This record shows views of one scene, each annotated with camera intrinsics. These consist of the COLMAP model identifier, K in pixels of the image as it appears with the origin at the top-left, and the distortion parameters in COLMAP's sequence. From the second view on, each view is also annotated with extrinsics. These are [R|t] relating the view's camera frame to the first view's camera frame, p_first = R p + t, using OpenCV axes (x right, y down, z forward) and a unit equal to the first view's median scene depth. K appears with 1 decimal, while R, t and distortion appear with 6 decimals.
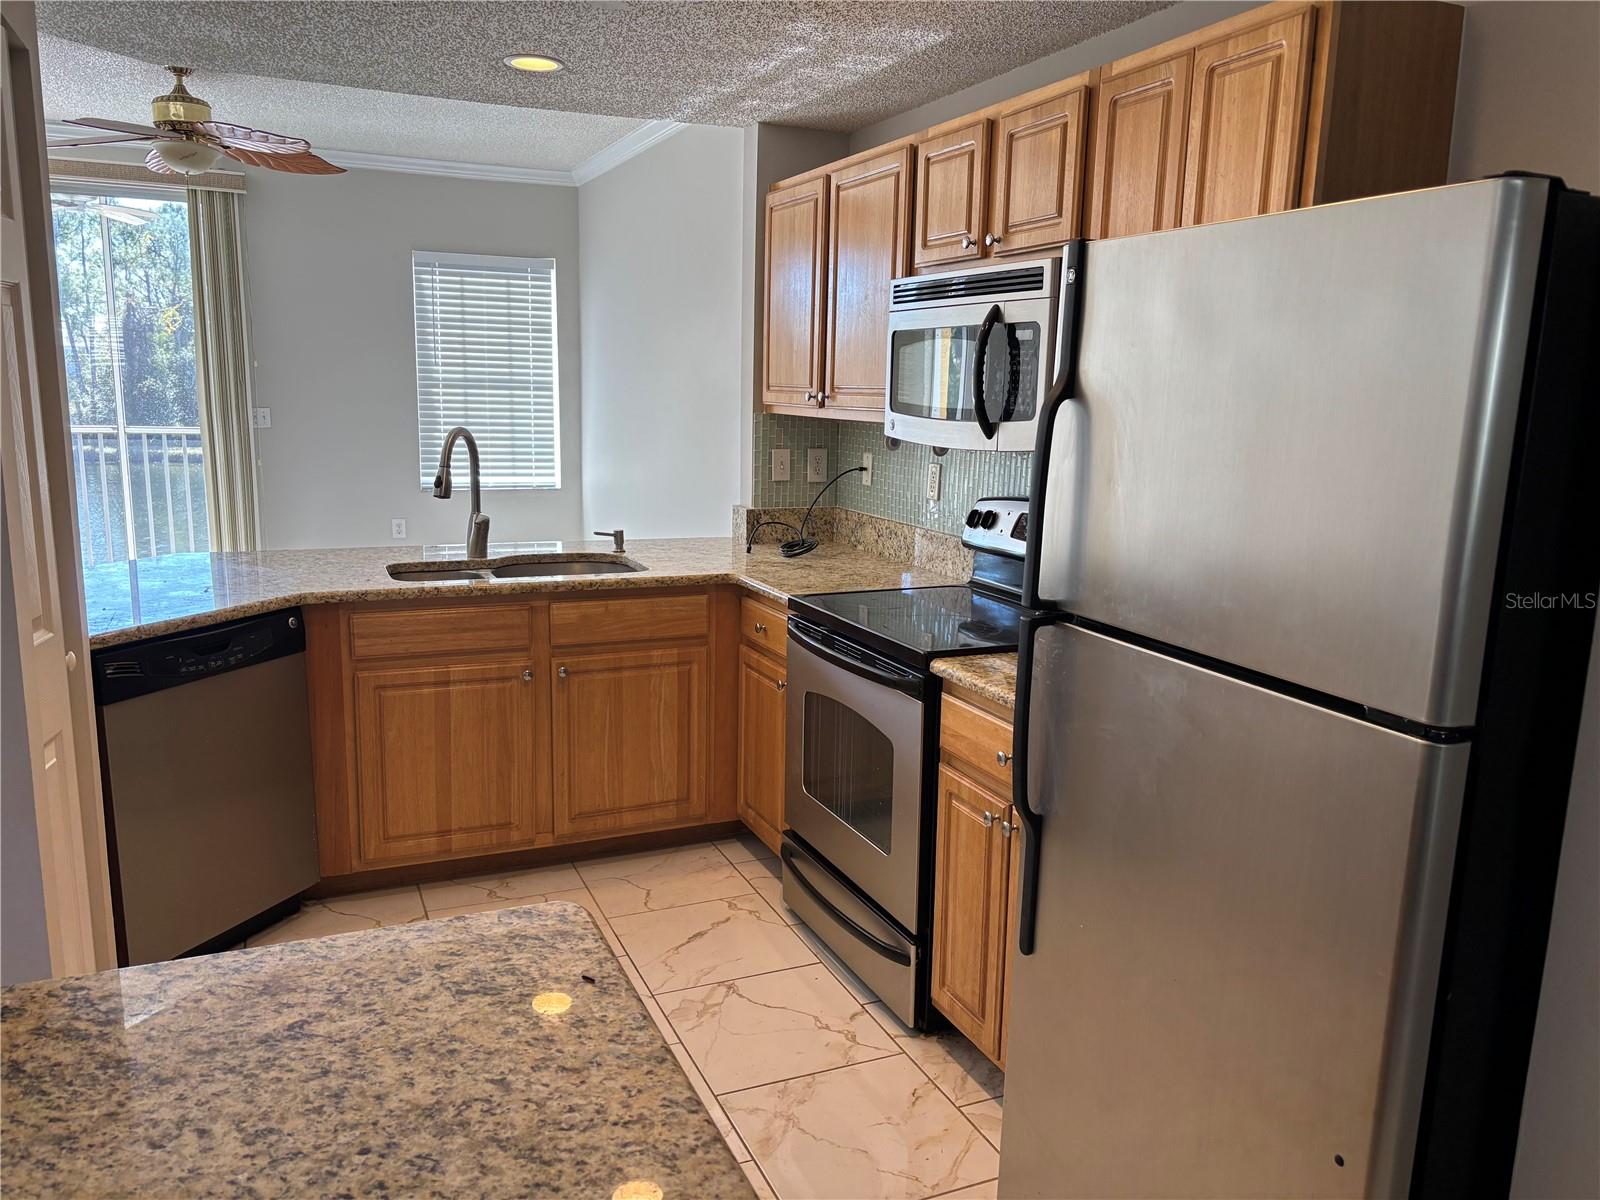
lens RADIAL K [[1230.5, 0, 809.3], [0, 1230.5, 598.4], [0, 0, 1]] dist [0.043733, -0.041497]
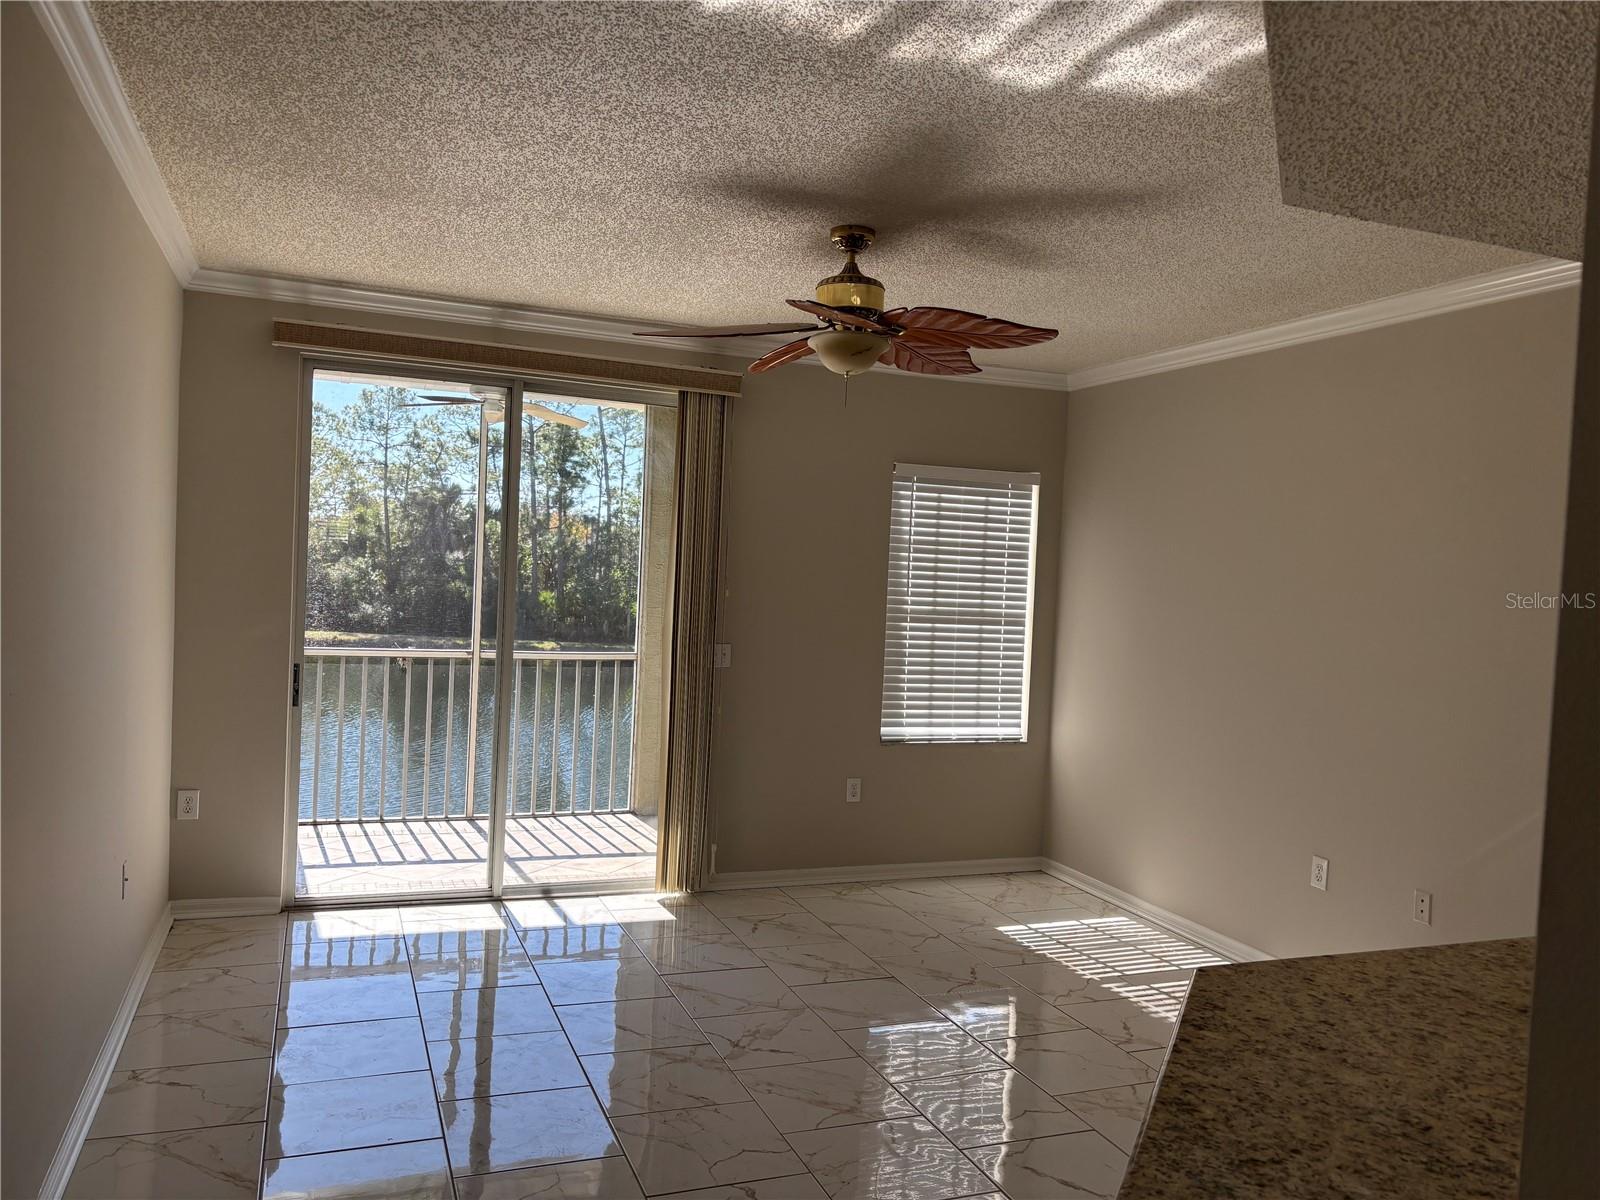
lens RADIAL K [[1230.5, 0, 827.5], [0, 1230.5, 617.2], [0, 0, 1]] dist [0.043733, -0.041497]
pose [[0.999350, 0.021987, -0.028552, -0.498441], [-0.025769, 0.989864, -0.139663, -0.084231], [0.025191, 0.140308, 0.989787, 0.264268]]
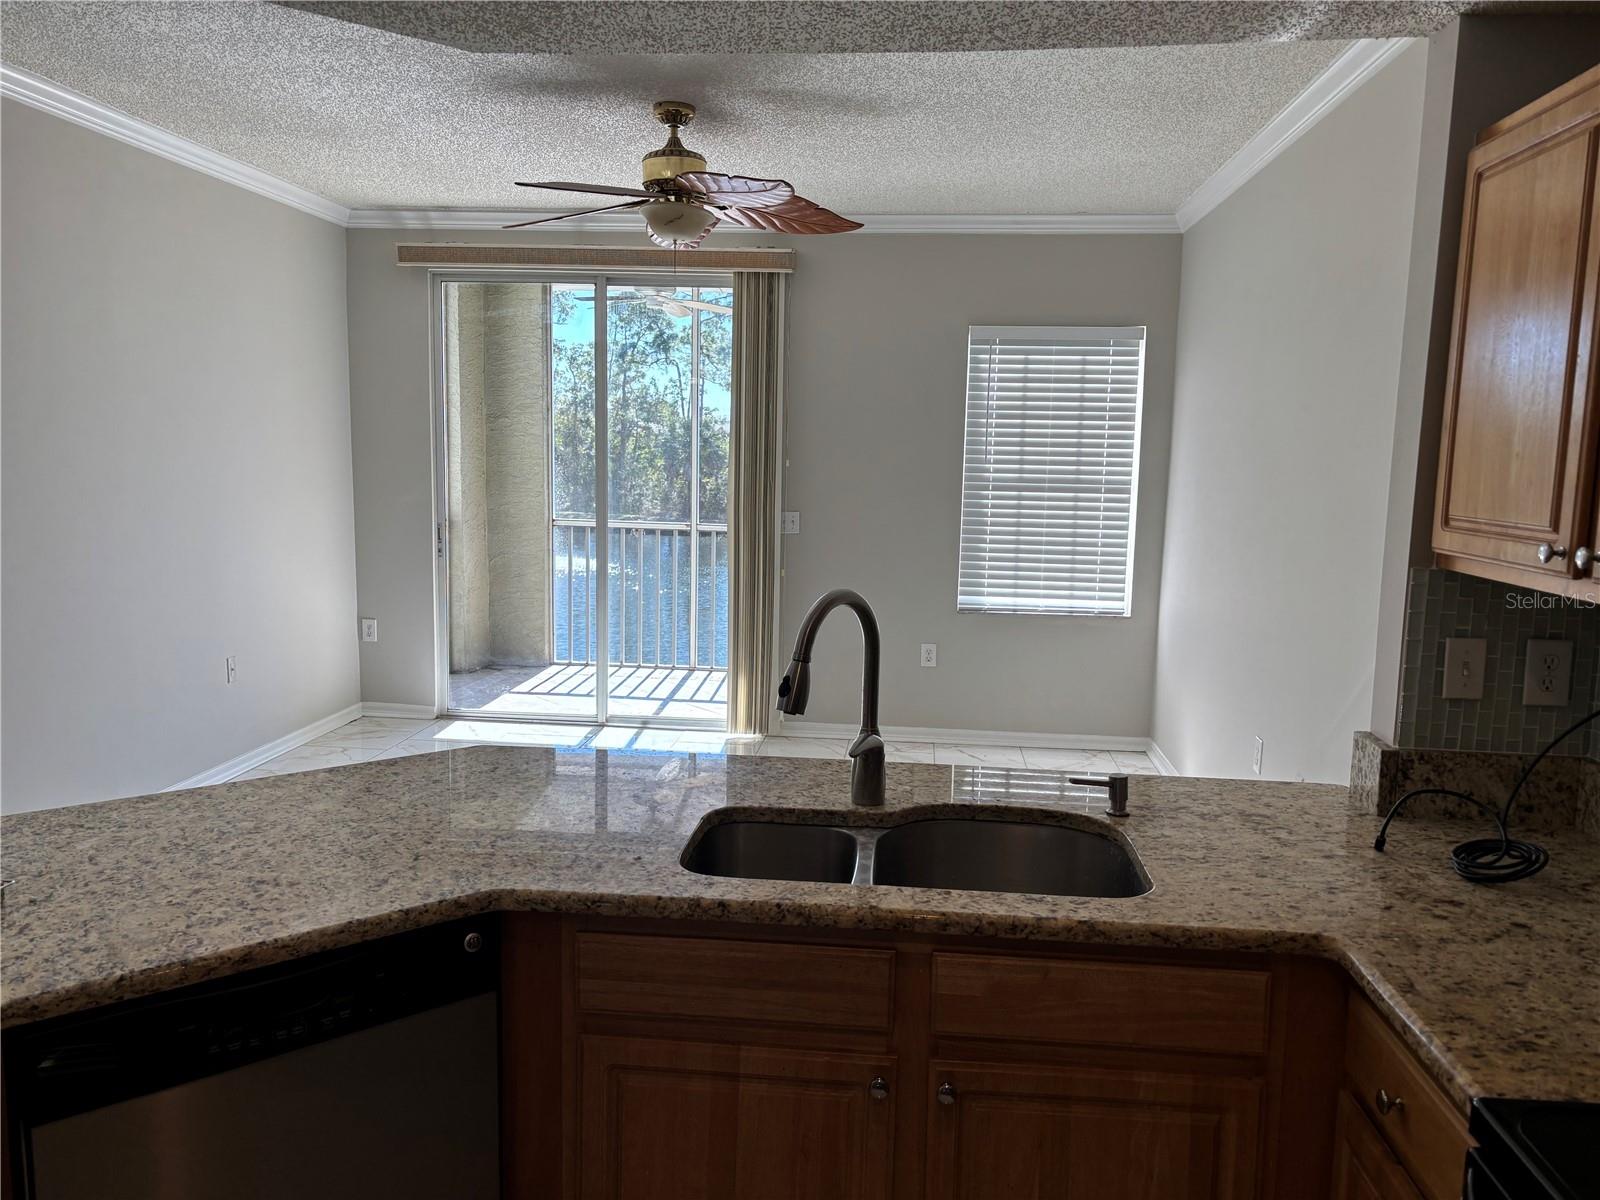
lens RADIAL K [[1230.5, 0, 788.1], [0, 1230.5, 620.3], [0, 0, 1]] dist [0.043733, -0.041497]
pose [[0.870926, 0.062337, -0.487445, -0.014161], [-0.086618, 0.995865, -0.027405, -0.074093], [0.483721, 0.066090, 0.872724, 0.335945]]
